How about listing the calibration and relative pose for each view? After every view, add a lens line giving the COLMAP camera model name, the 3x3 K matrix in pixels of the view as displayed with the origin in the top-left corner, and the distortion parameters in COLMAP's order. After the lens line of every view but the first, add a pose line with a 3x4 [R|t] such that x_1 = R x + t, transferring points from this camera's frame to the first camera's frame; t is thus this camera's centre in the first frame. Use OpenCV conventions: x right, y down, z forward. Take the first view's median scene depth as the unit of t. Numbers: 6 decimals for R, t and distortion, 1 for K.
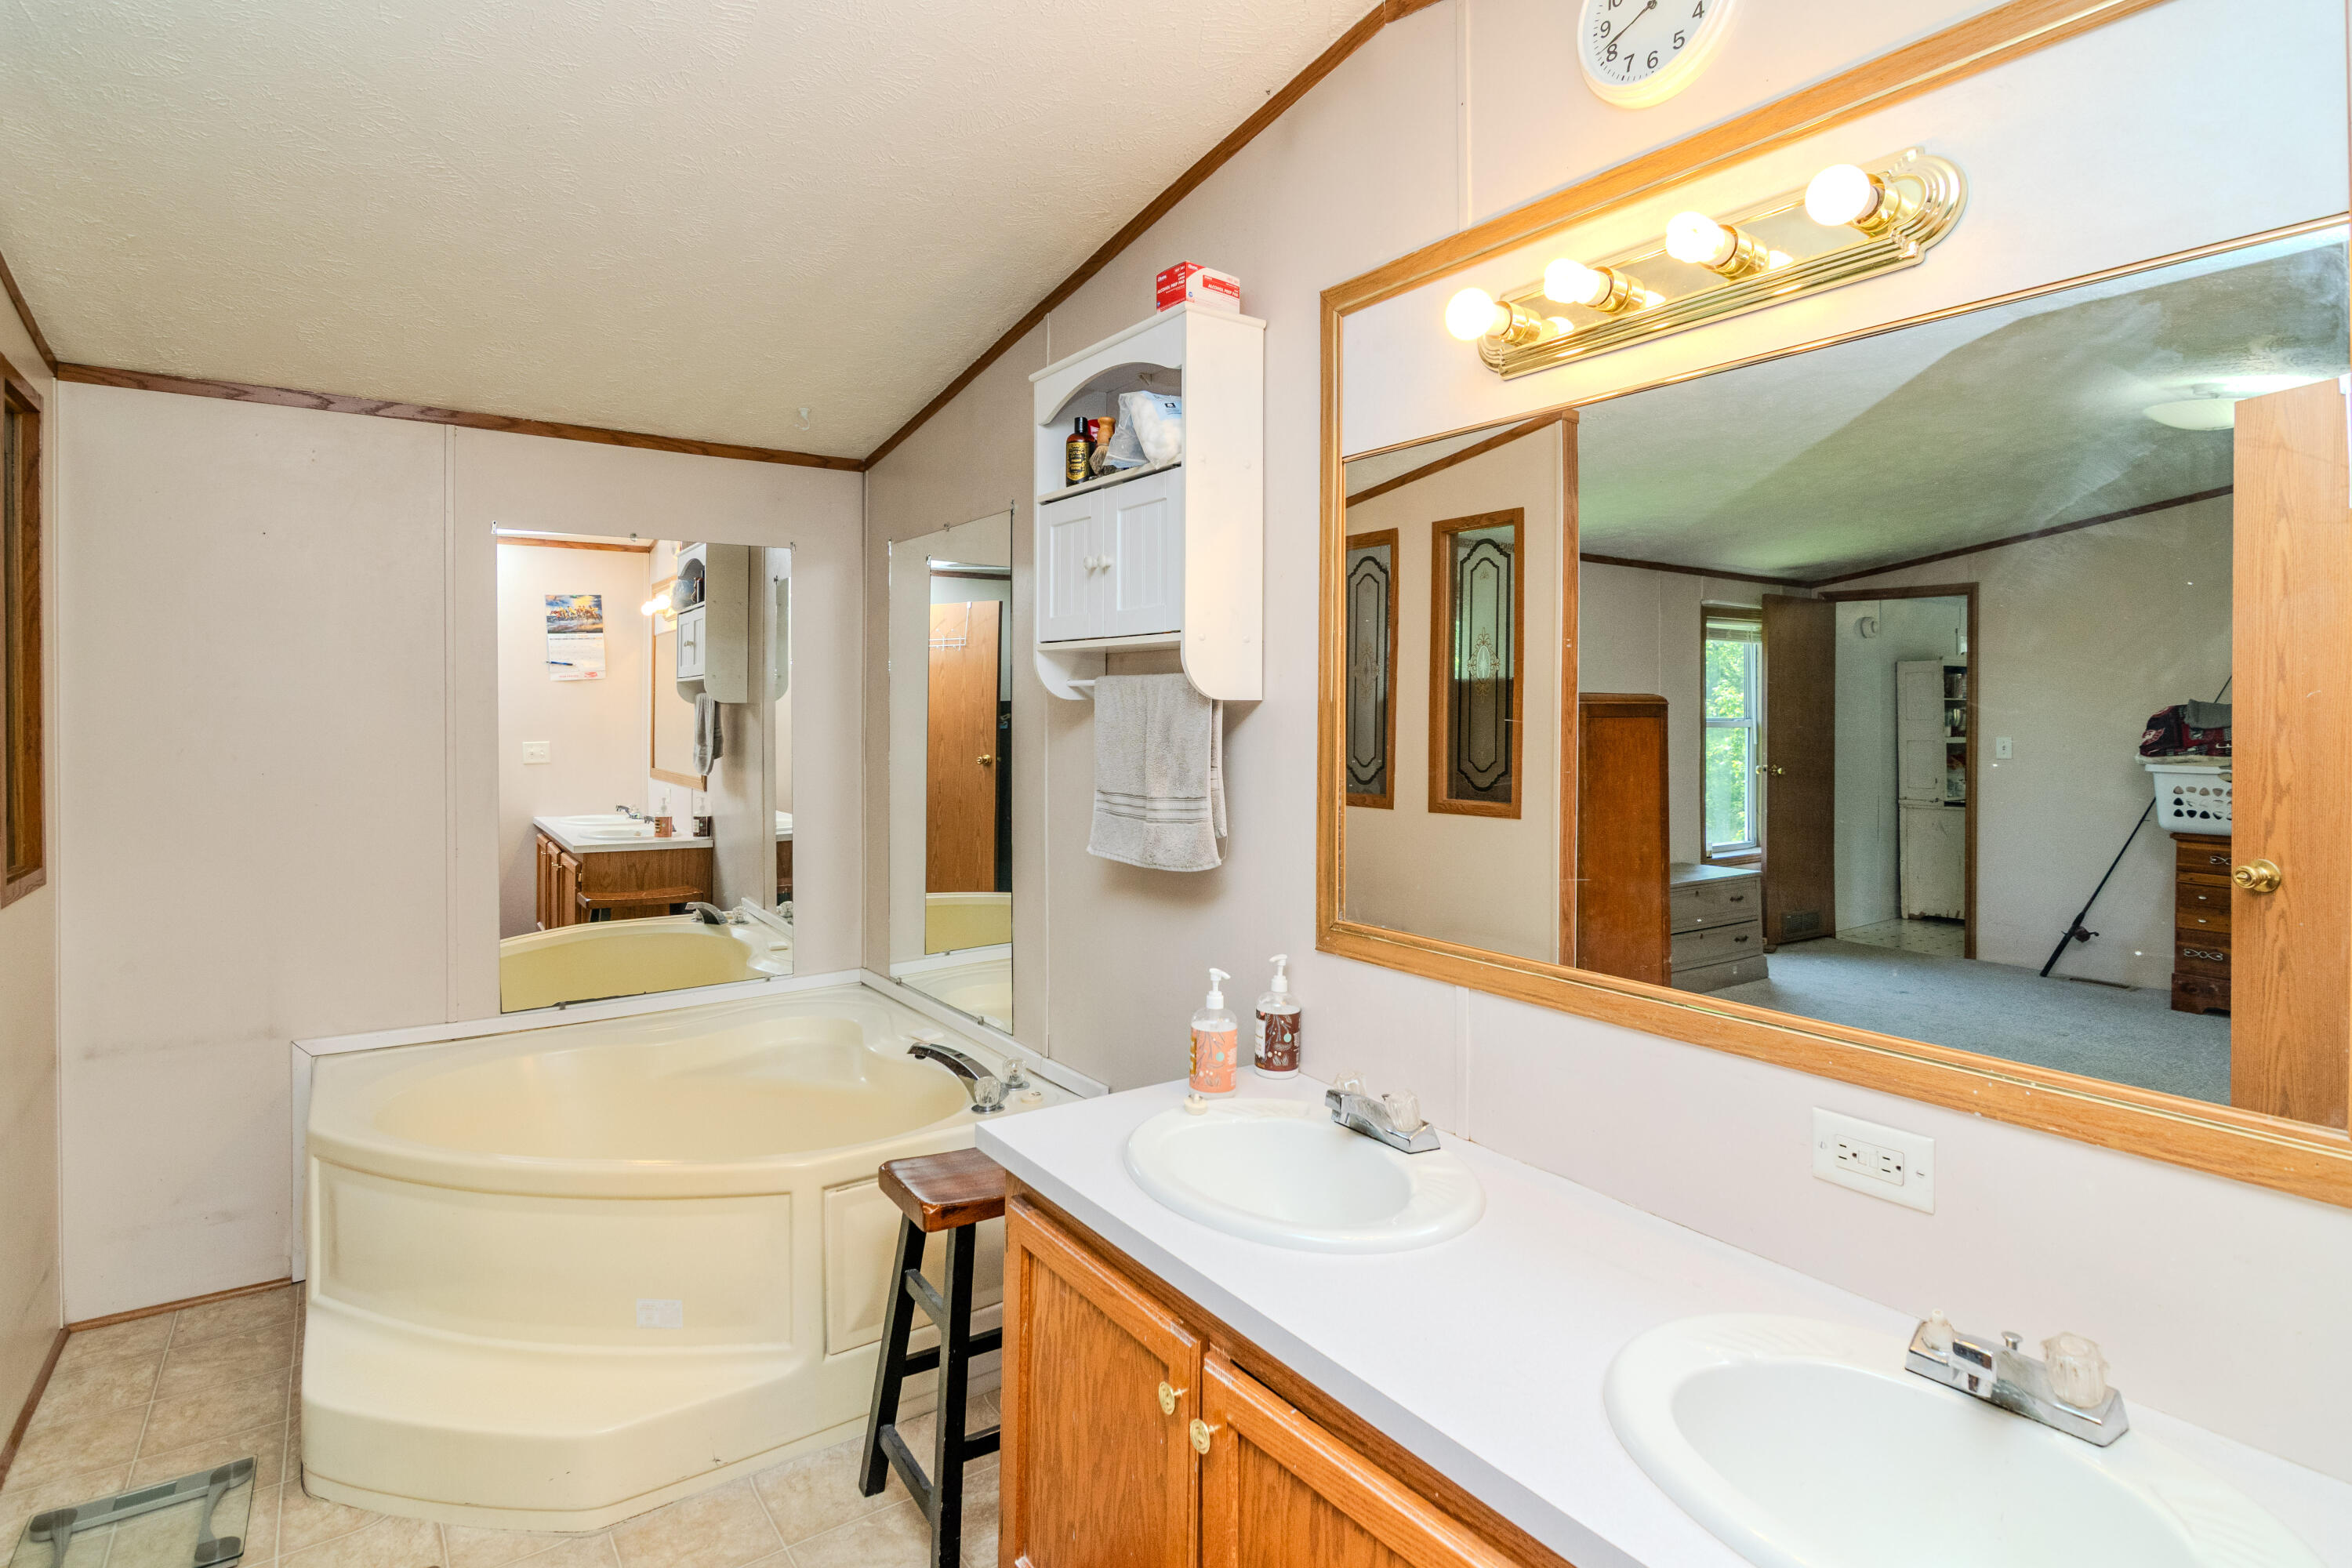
lens RADIAL K [[1196.7, 0, 1175.9], [0, 1196.7, 692.2], [0, 0, 1]] dist [-0.004906, -0.001090]
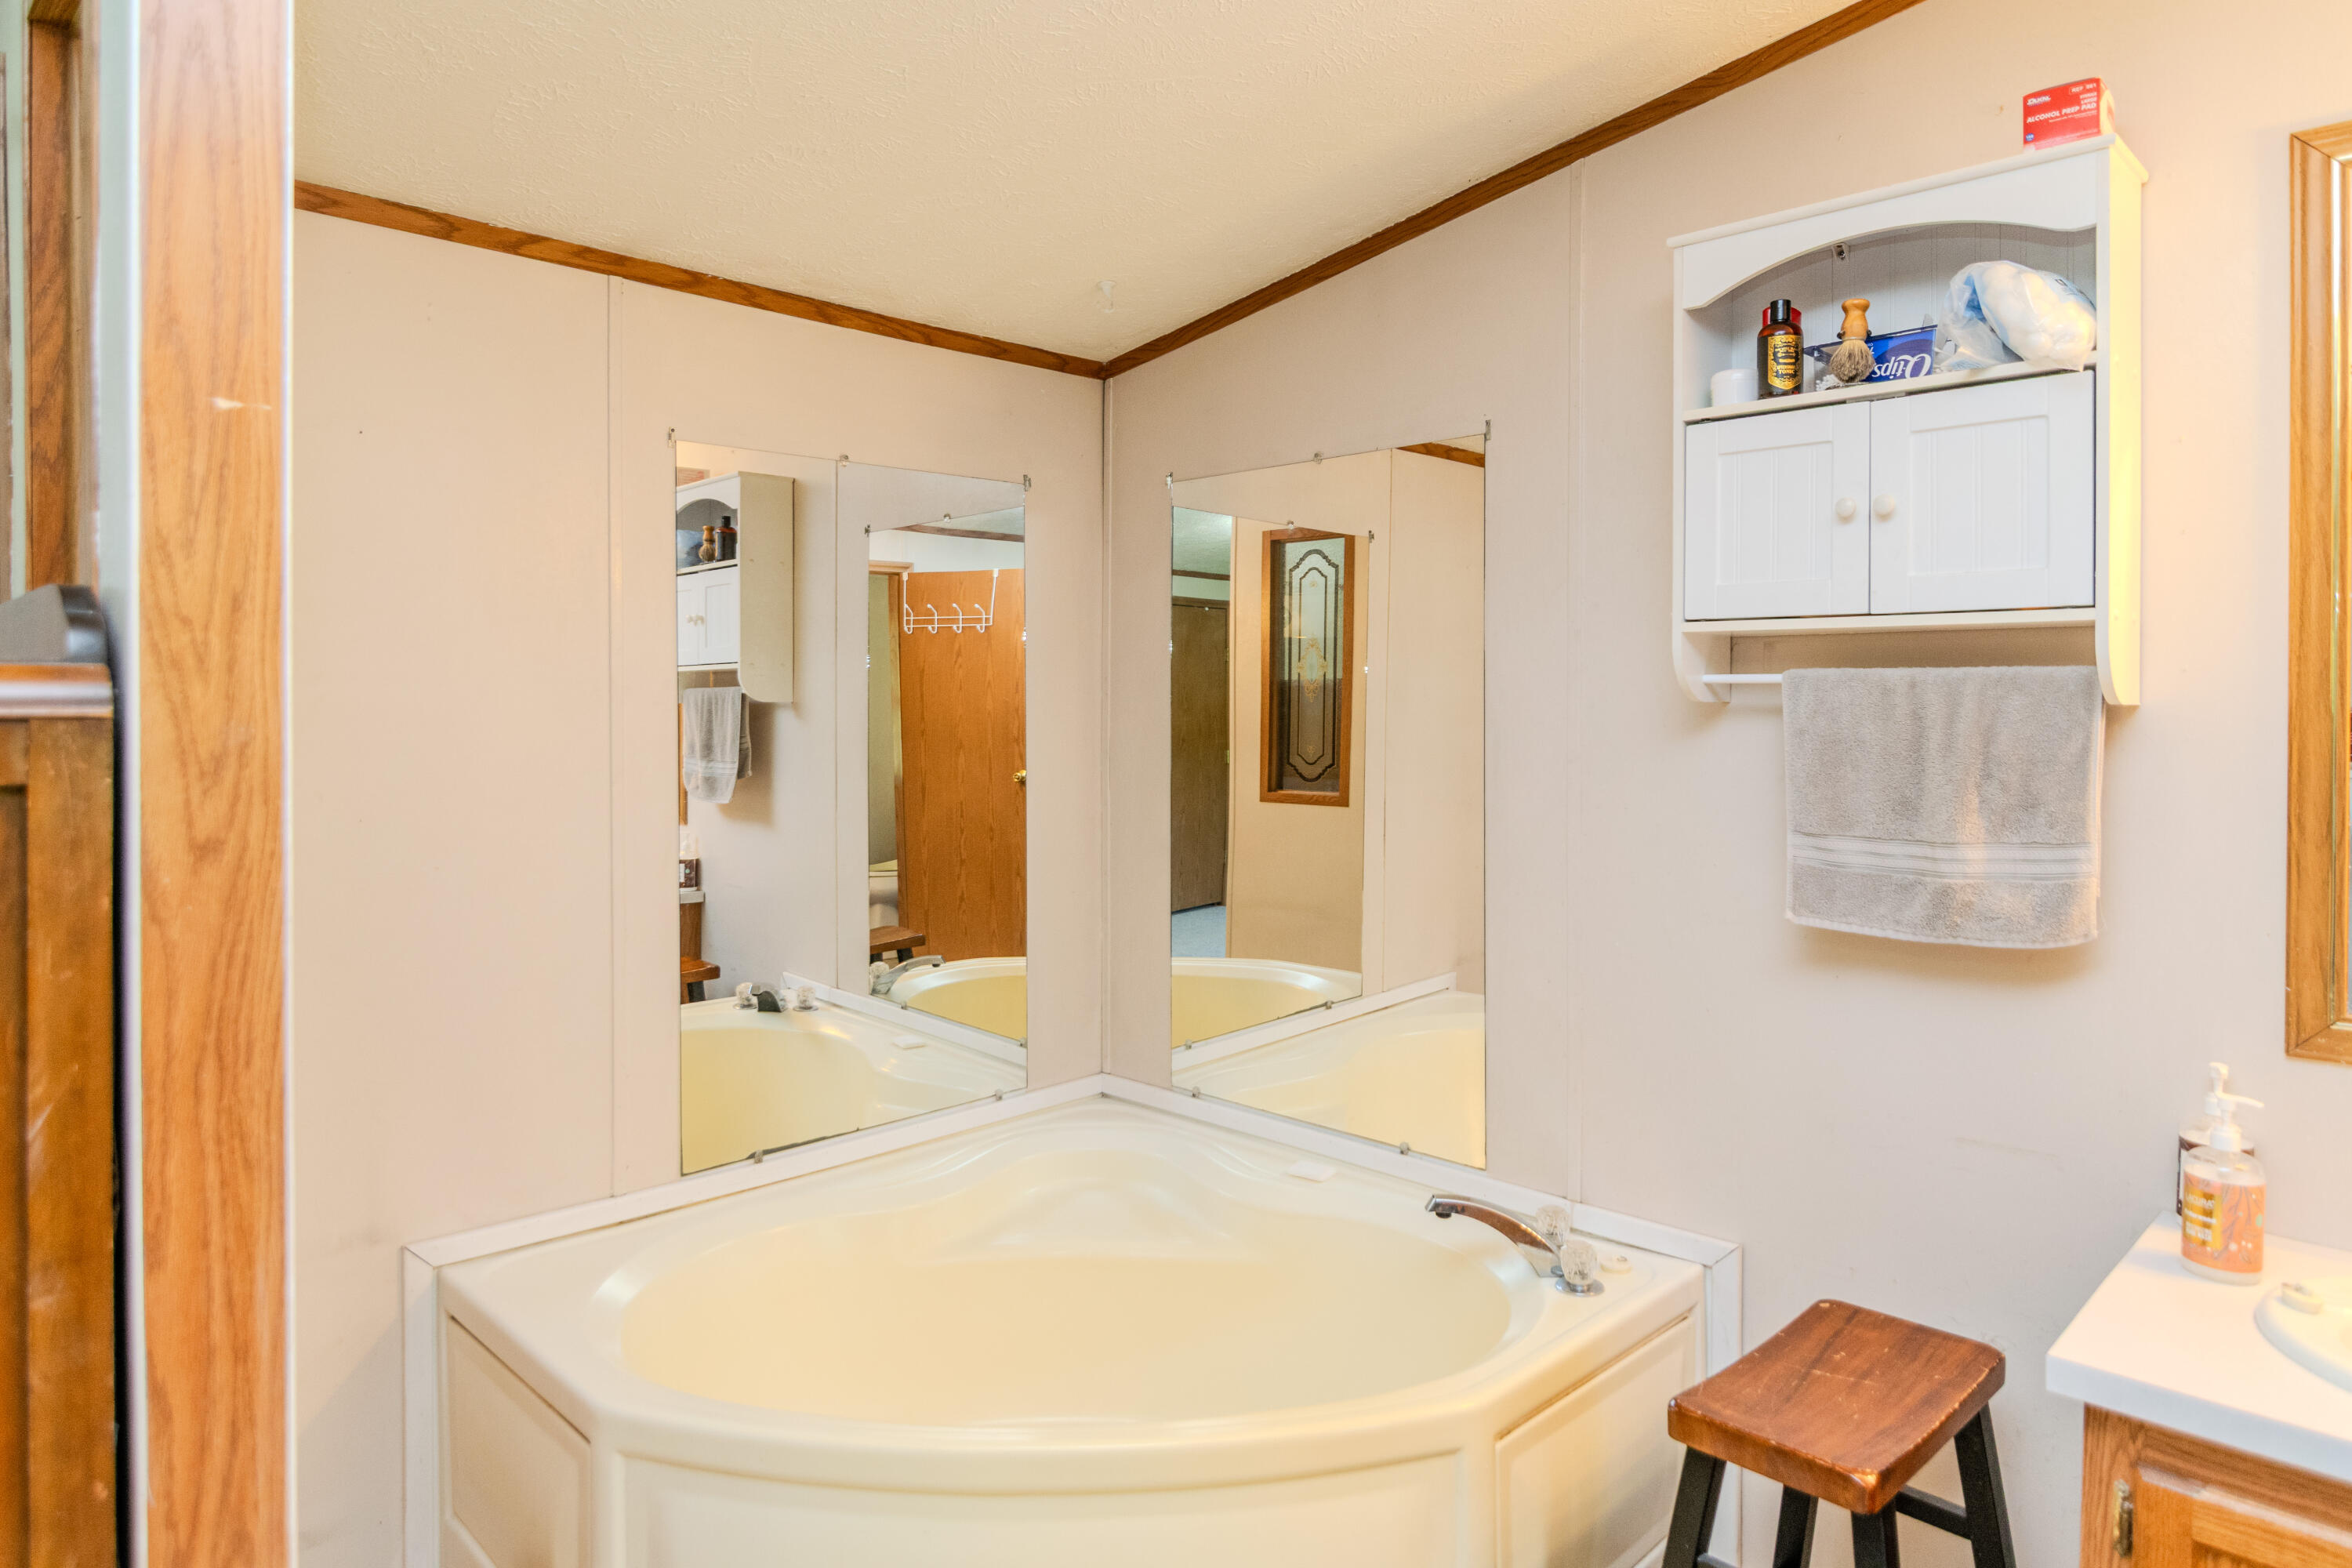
lens RADIAL K [[1423.0, 0, 1166.4], [0, 1423.0, 698.6], [0, 0, 1]] dist [-0.002574, -0.013027]
pose [[0.984849, -0.000969, 0.173411, -0.568616], [-0.000897, 0.999943, 0.010678, -0.005212], [-0.173412, -0.010672, 0.984792, 0.237212]]
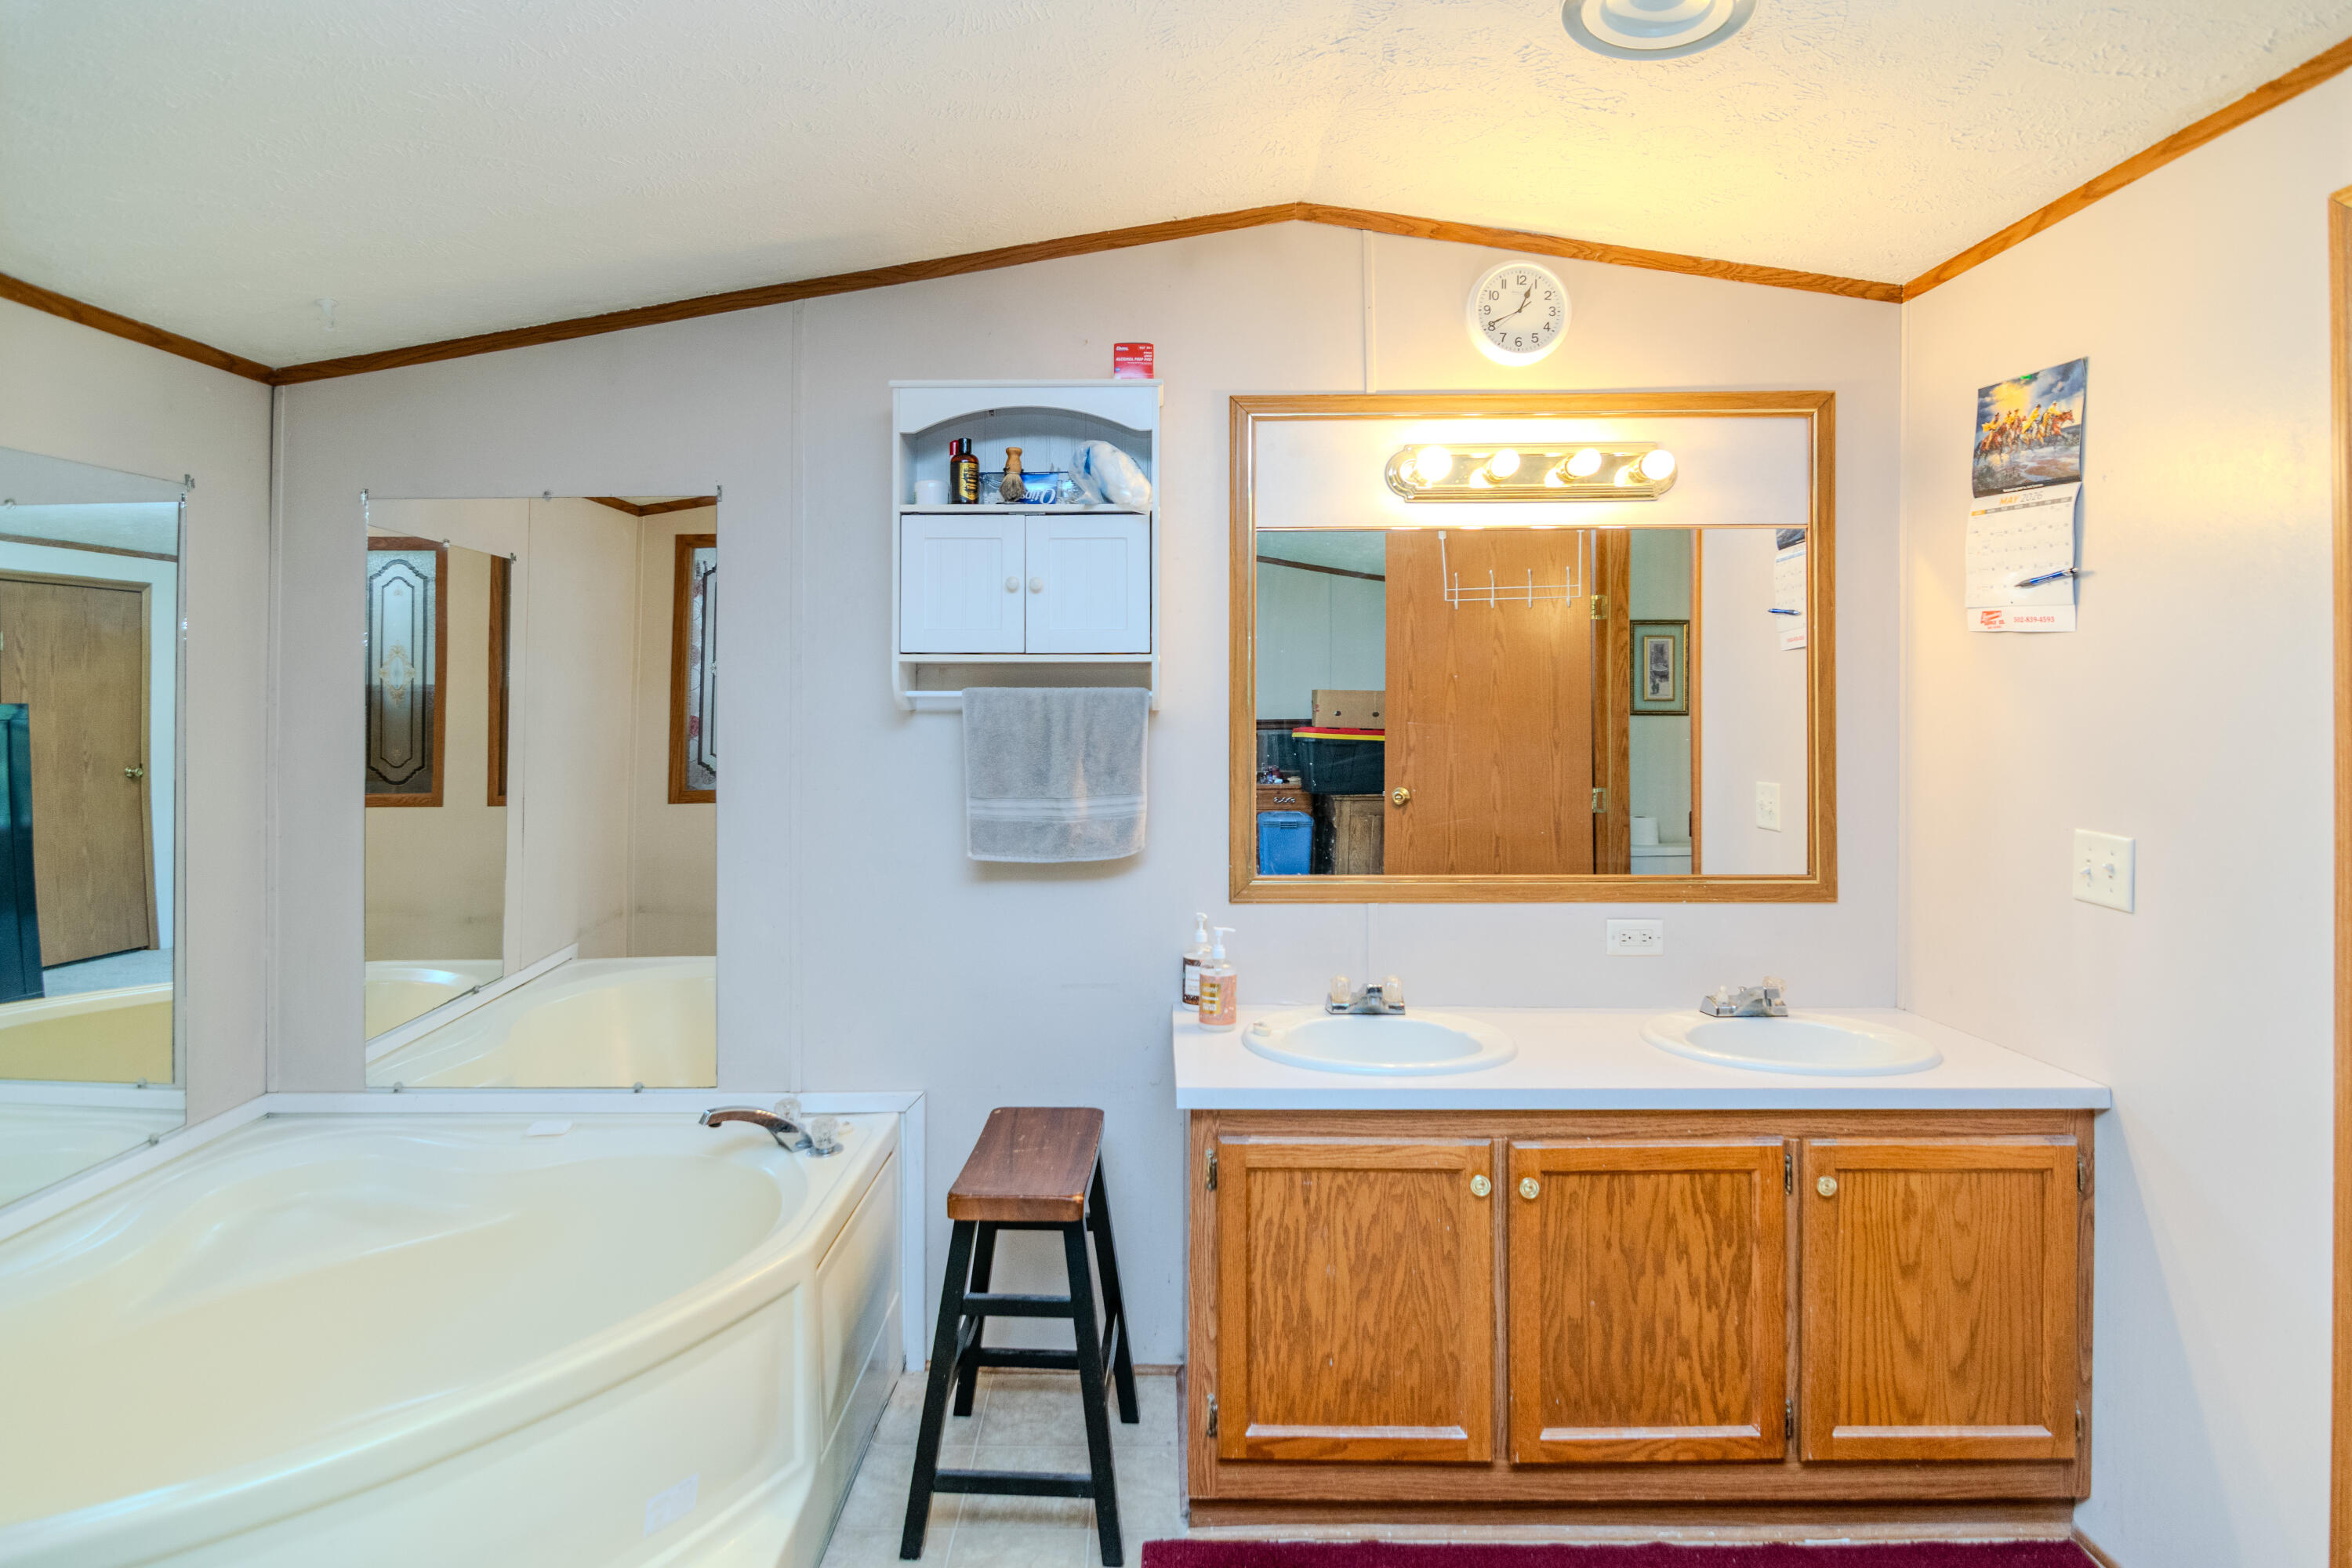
lens RADIAL K [[1195.2, 0, 1171.4], [0, 1195.2, 676.4], [0, 0, 1]] dist [-0.001853, -0.012787]
pose [[0.571334, 0.007087, 0.820687, -0.811957], [-0.003793, 0.999975, -0.005995, -0.018071], [-0.820709, 0.000312, 0.571347, 0.258051]]
